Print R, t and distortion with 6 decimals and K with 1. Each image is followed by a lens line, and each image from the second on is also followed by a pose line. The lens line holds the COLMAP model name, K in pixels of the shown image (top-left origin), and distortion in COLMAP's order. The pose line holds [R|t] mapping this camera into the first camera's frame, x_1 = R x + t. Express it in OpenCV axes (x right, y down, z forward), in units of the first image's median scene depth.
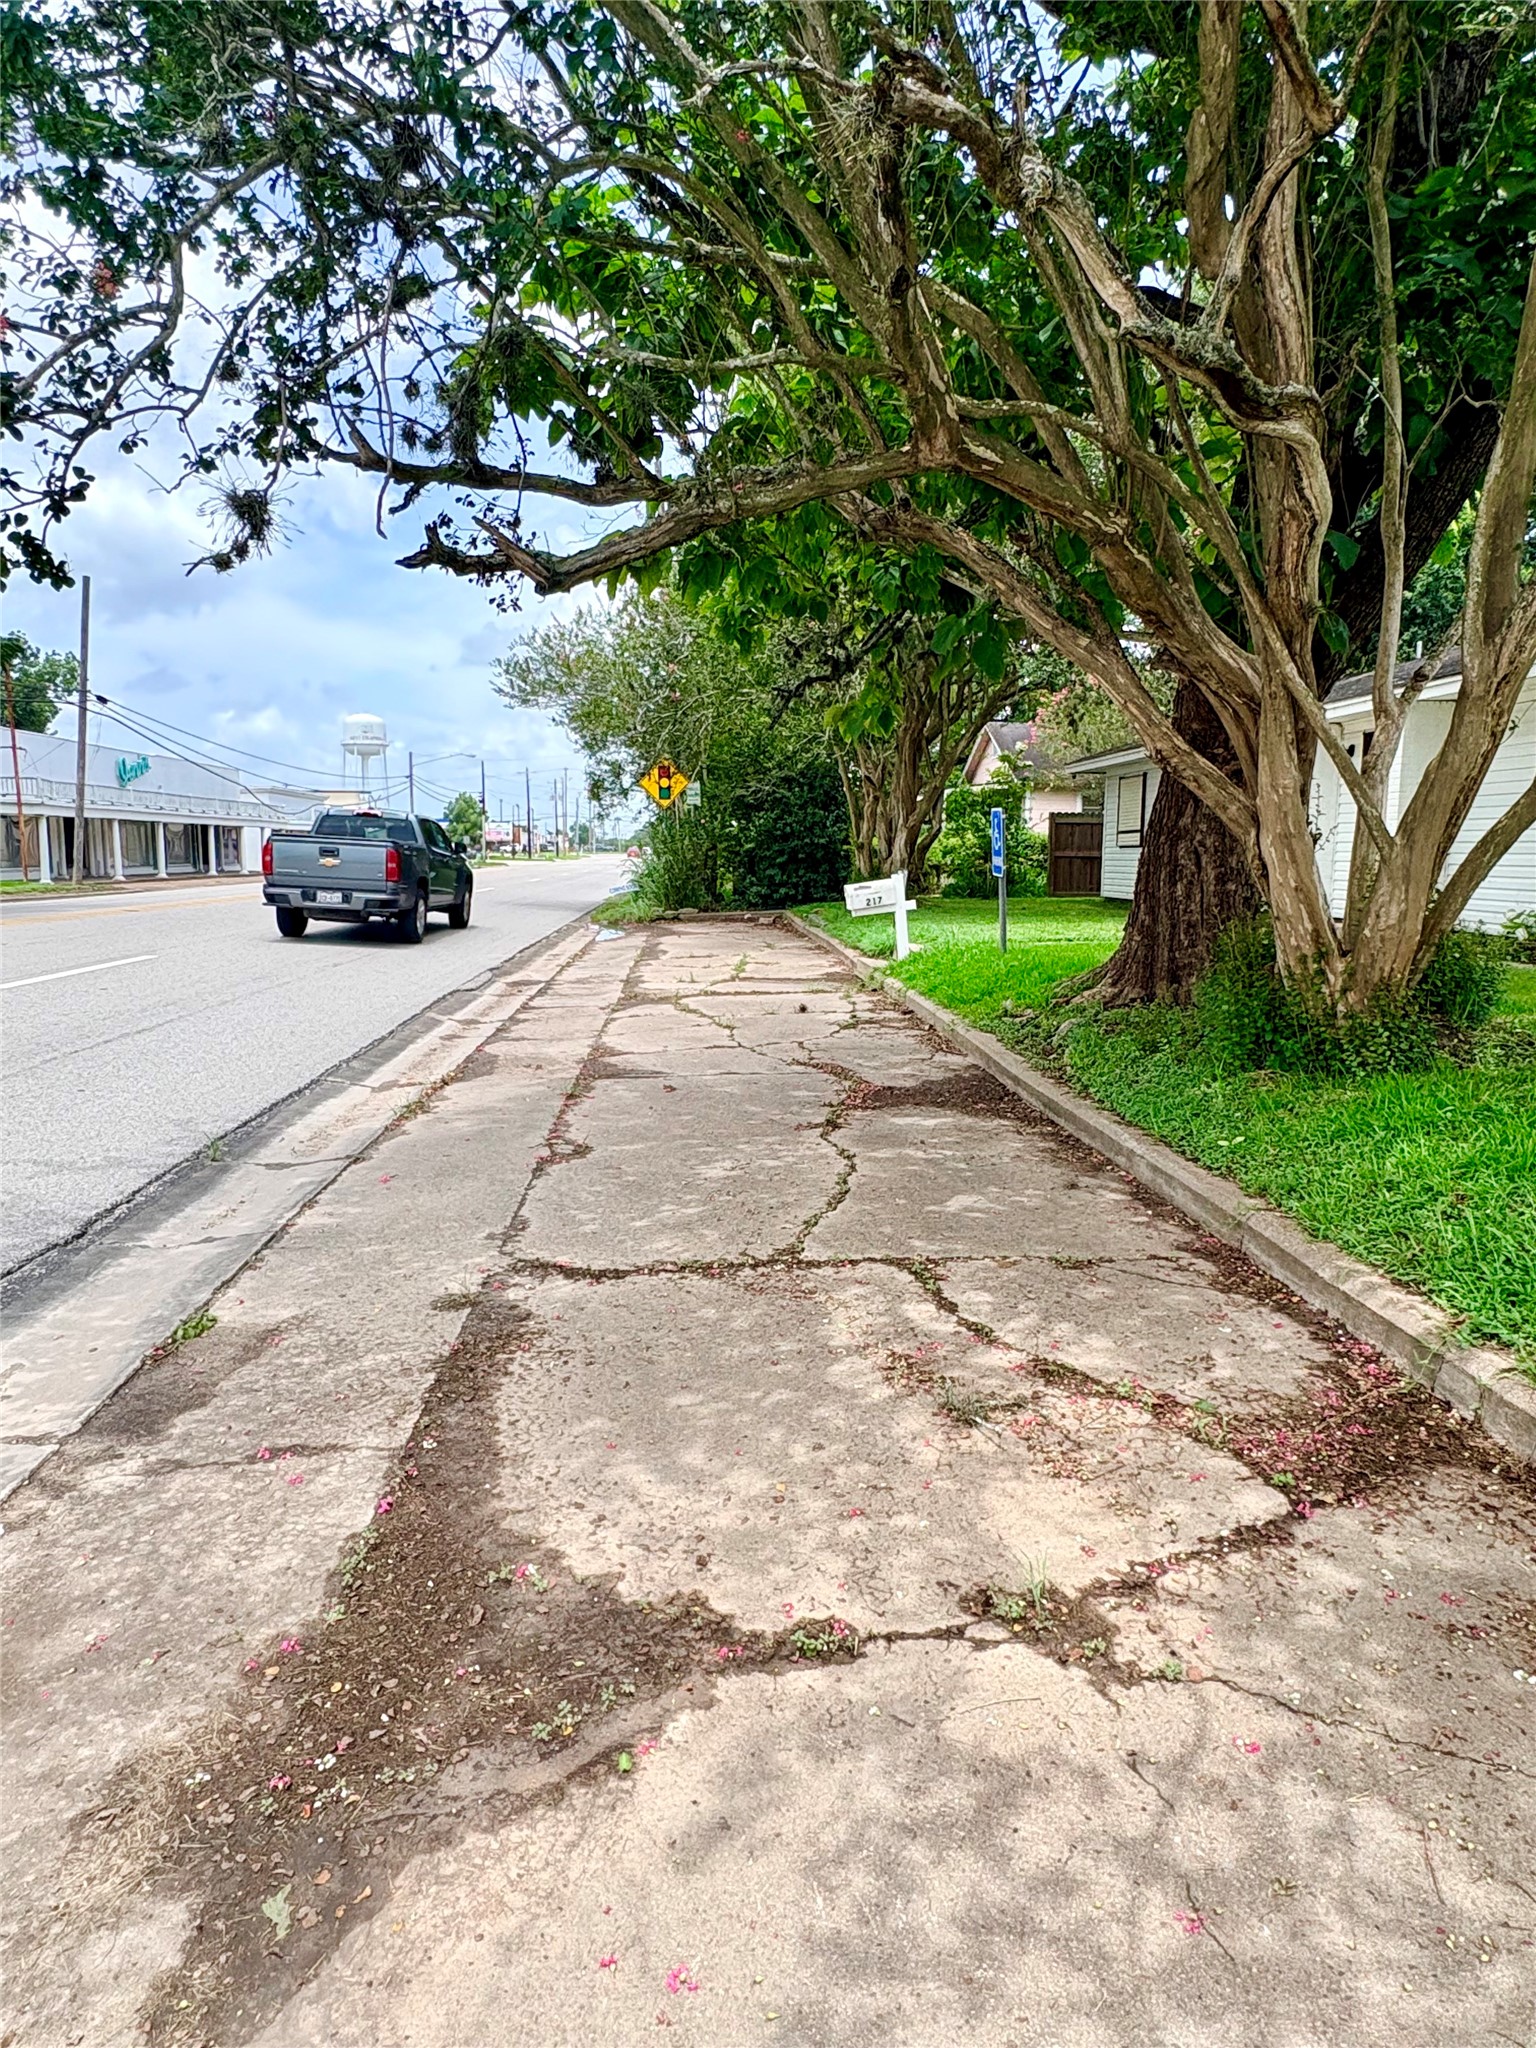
lens RADIAL K [[1236.4, 0, 769.5], [0, 1236.4, 1020.4], [0, 0, 1]] dist [-0.003617, 0.003960]
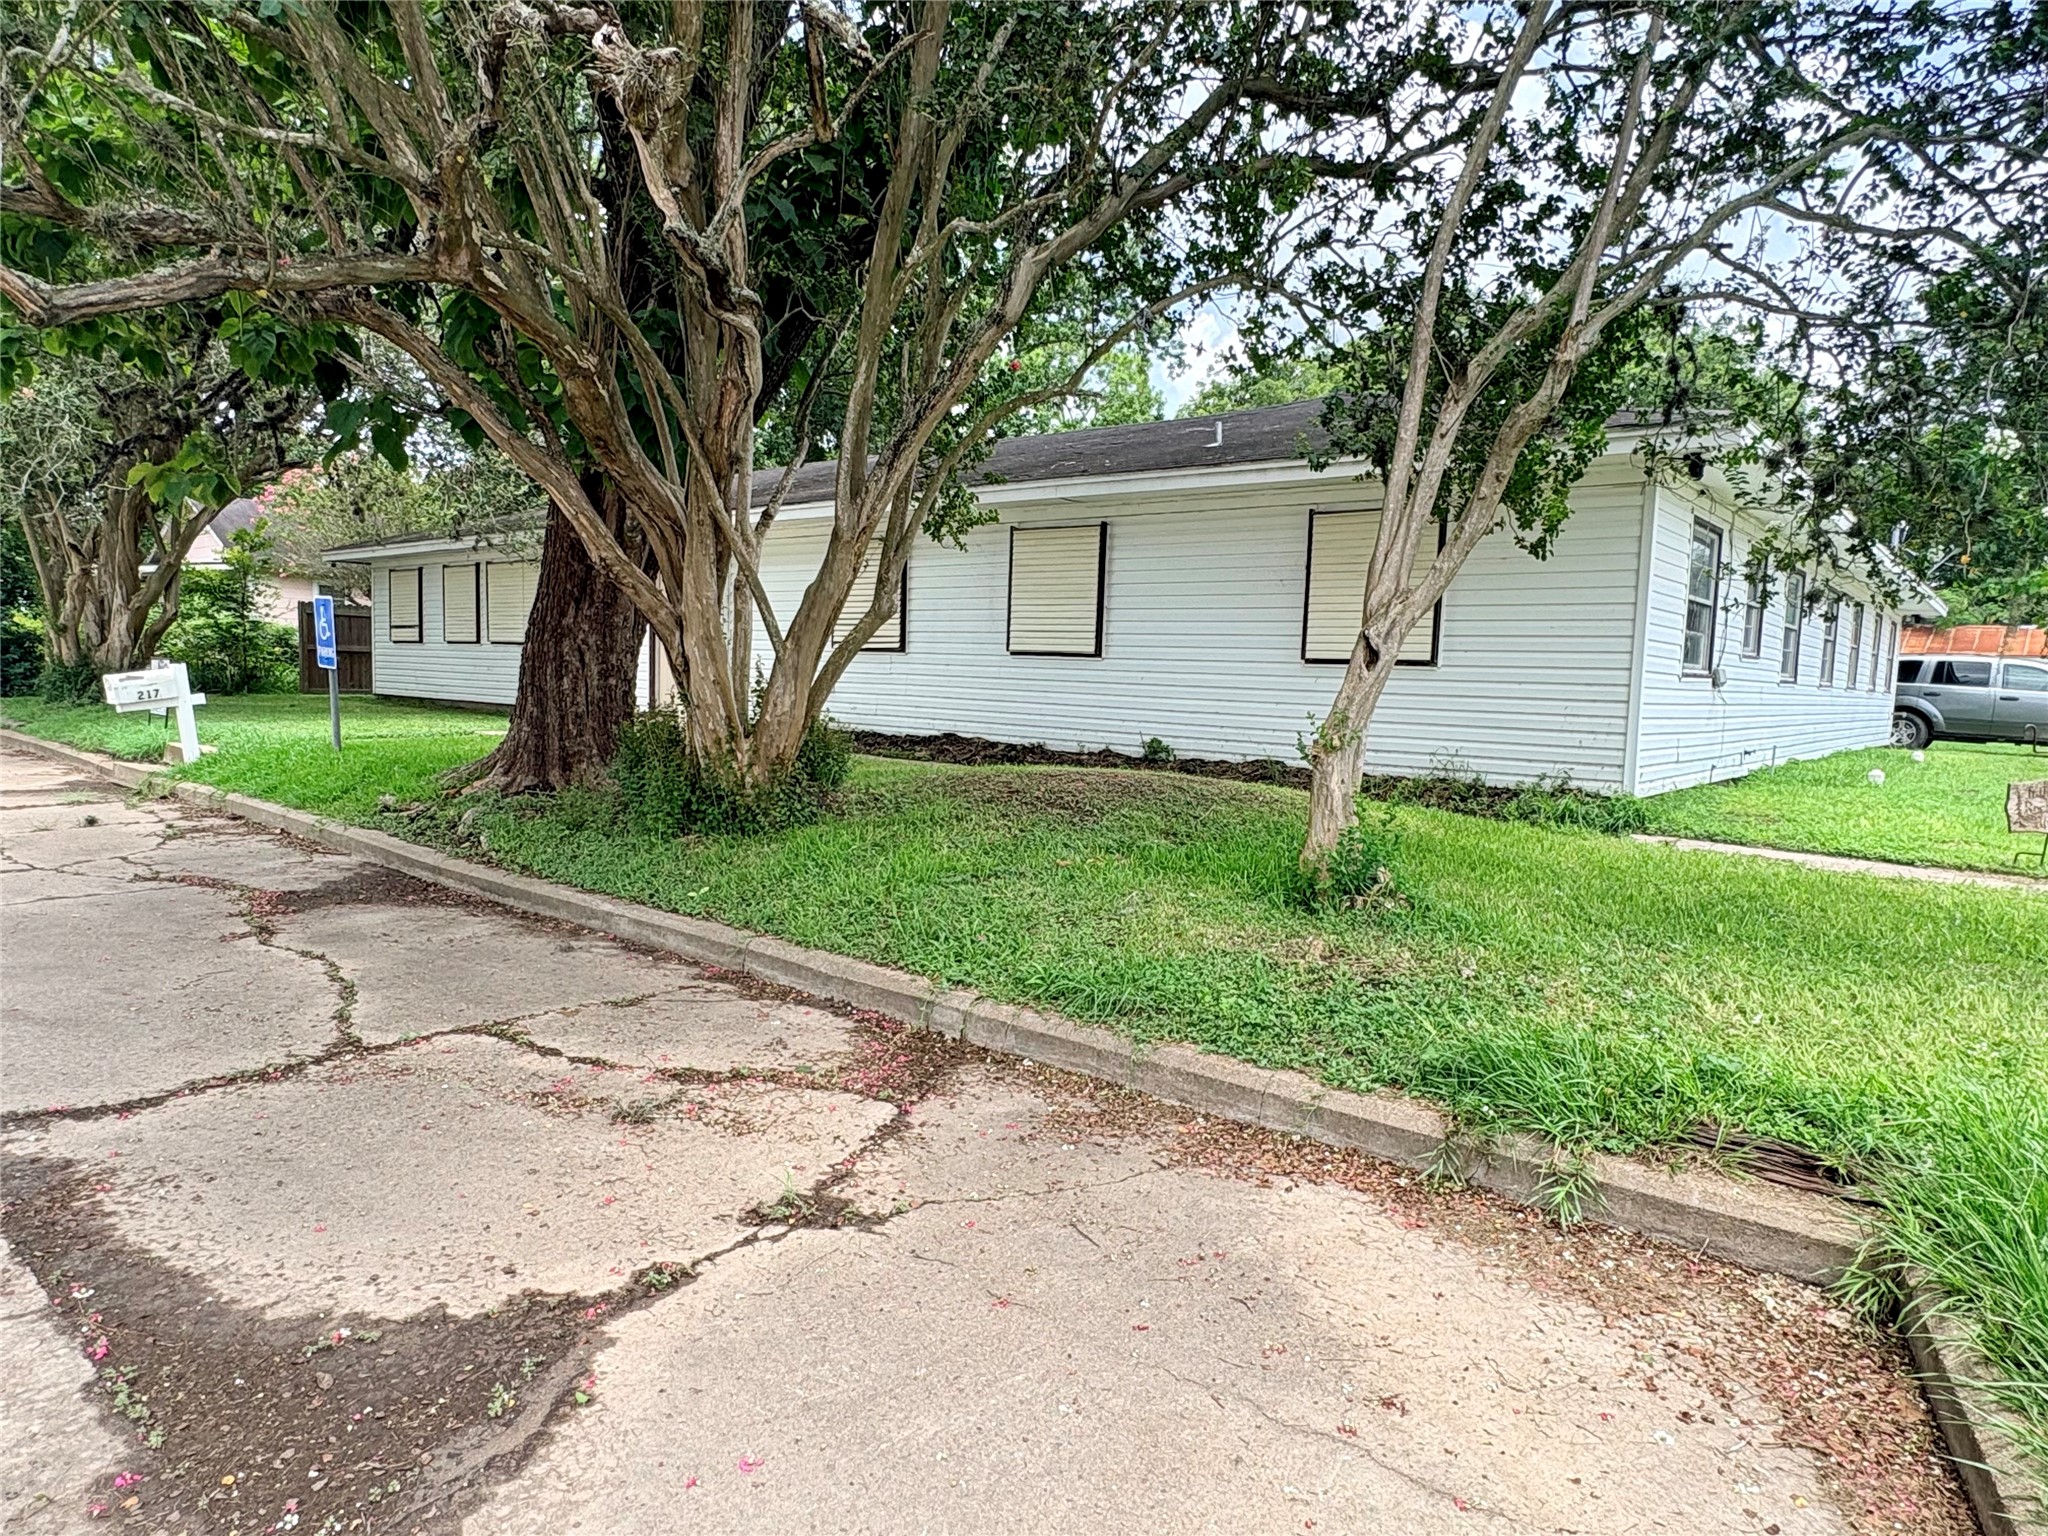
lens RADIAL K [[1236.4, 0, 1028.4], [0, 1236.4, 778.5], [0, 0, 1]] dist [-0.003617, 0.003960]
pose [[0.695617, -0.040678, 0.717260, -0.309521], [0.065774, 0.997809, -0.007201, 0.021955], [-0.715395, 0.052186, 0.696768, -0.077825]]
